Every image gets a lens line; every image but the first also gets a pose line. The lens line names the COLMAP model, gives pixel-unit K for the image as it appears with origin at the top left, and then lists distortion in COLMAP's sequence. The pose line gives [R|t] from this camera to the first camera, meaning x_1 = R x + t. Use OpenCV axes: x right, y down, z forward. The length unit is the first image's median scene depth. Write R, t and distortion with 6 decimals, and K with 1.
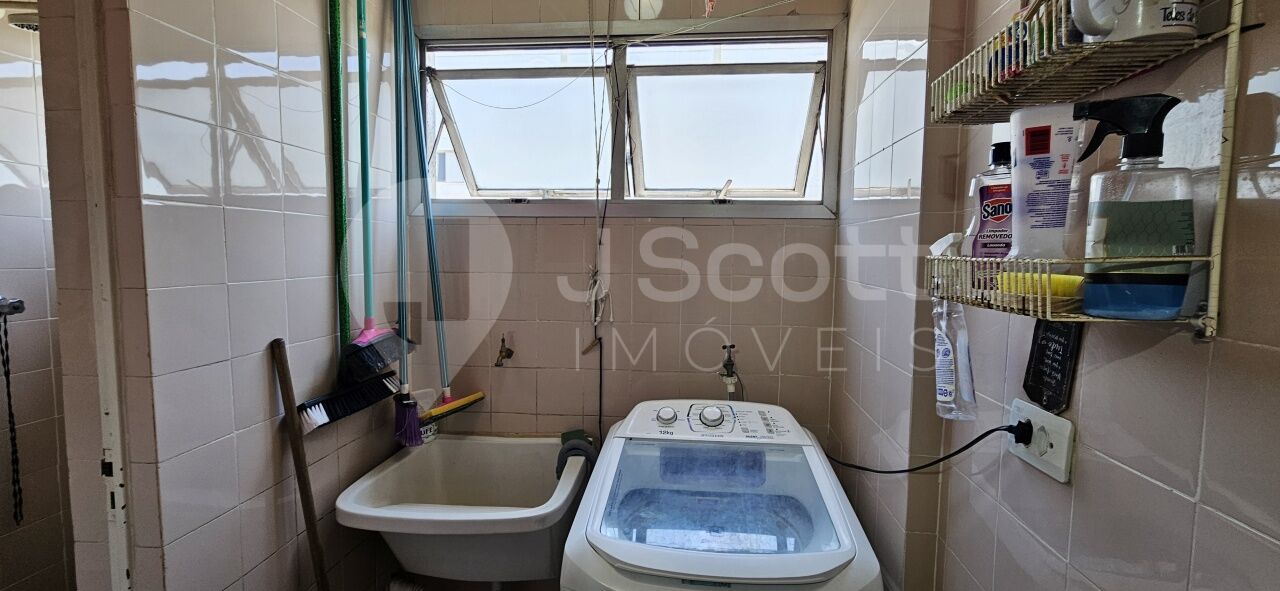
lens RADIAL K [[525.0, 0, 641.5], [0, 525.0, 290.4], [0, 0, 1]] dist [-0.002132, 0.000064]
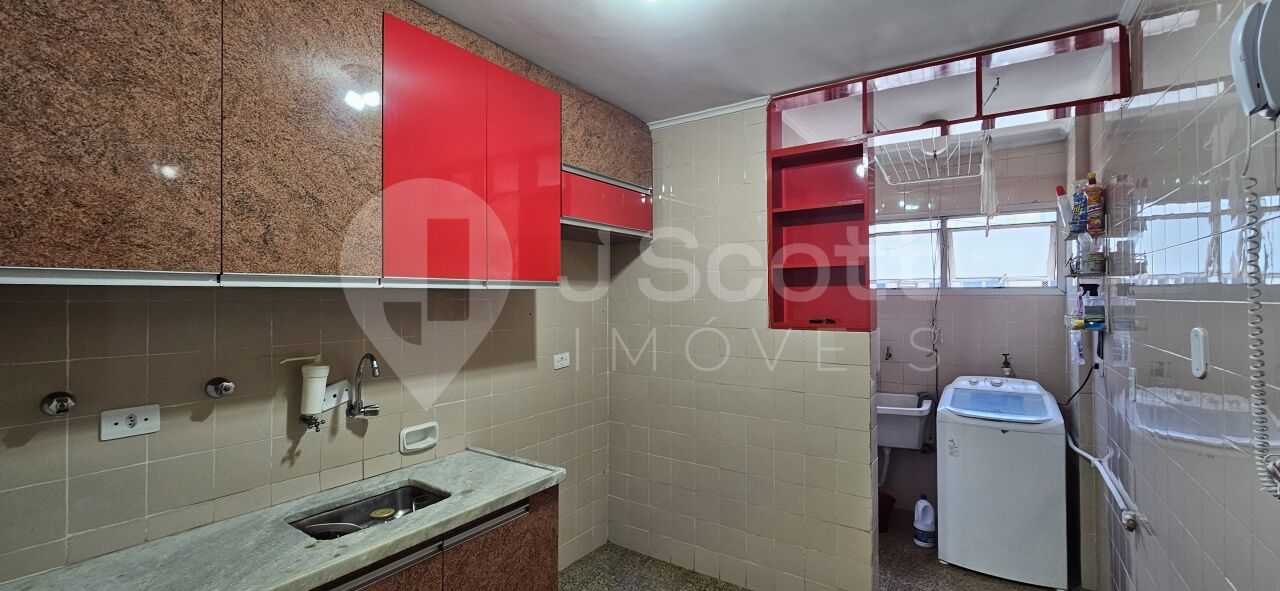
lens RADIAL K [[525.0, 0, 644.3], [0, 525.0, 292.0], [0, 0, 1]] dist [-0.002132, 0.000064]
pose [[0.884976, -0.018478, -0.465270, -0.141606], [-0.021566, 0.996513, -0.080596, 0.057052], [0.465137, 0.081360, 0.881492, -1.615630]]
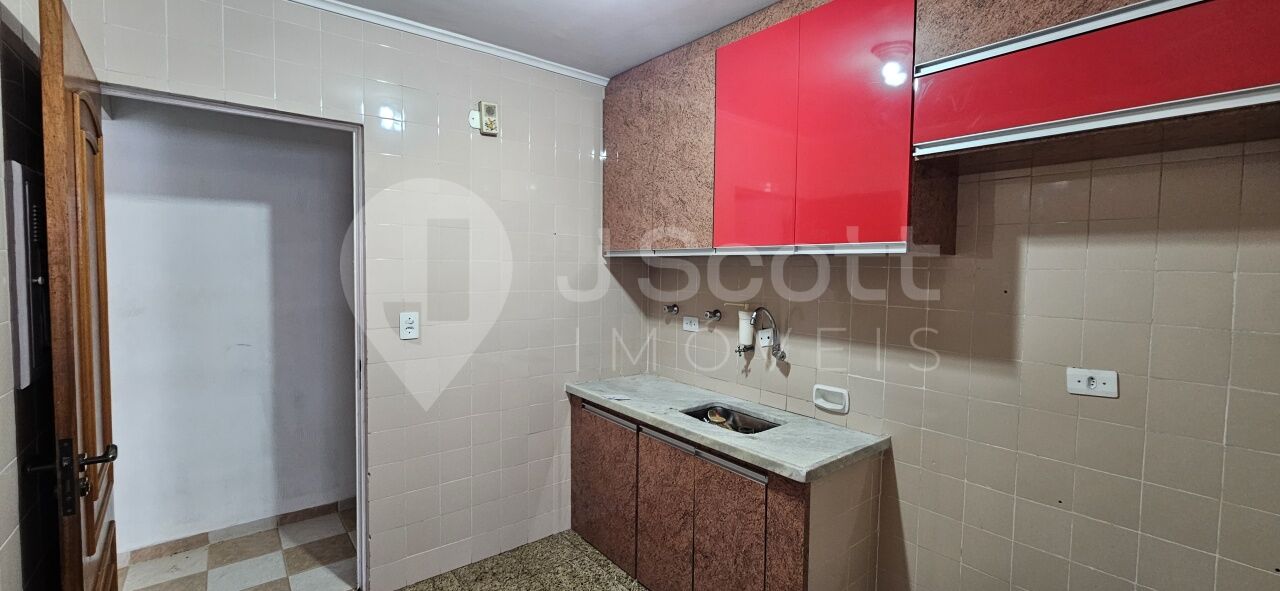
lens RADIAL K [[525.0, 0, 633.8], [0, 525.0, 289.8], [0, 0, 1]] dist [-0.002132, 0.000064]
pose [[-0.718601, 0.011631, -0.695325, 0.537116], [-0.073725, 0.992951, 0.092802, -0.283628], [0.691504, 0.117950, -0.712679, 3.435728]]
